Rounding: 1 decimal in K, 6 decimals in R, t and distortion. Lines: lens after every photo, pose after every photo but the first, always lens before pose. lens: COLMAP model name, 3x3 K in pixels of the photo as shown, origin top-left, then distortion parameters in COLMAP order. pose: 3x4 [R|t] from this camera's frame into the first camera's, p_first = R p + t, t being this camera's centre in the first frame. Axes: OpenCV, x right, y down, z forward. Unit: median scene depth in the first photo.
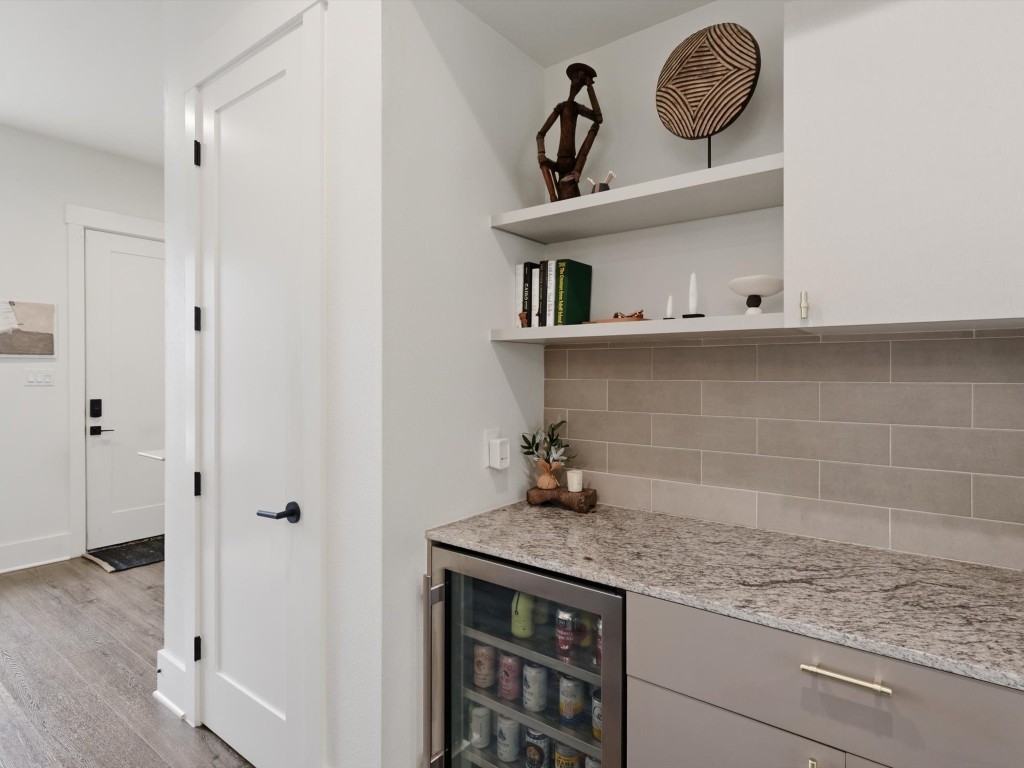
lens RADIAL K [[548.1, 0, 512.5], [0, 548.1, 376.0], [0, 0, 1]] dist [-0.001239, 0.000779]
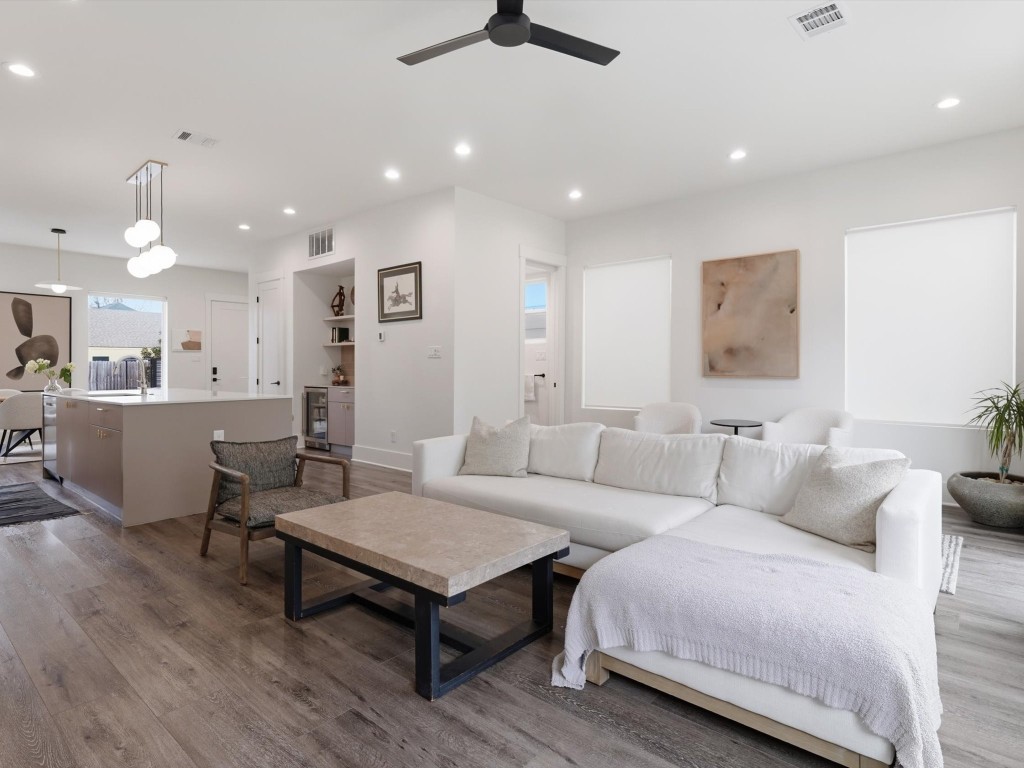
lens RADIAL K [[548.1, 0, 512.5], [0, 548.1, 376.0], [0, 0, 1]] dist [-0.001239, 0.000779]
pose [[0.998397, 0.000968, -0.056590, 1.684382], [-0.000635, 0.999982, 0.005900, 0.145082], [0.056595, -0.005854, 0.998380, -3.222267]]
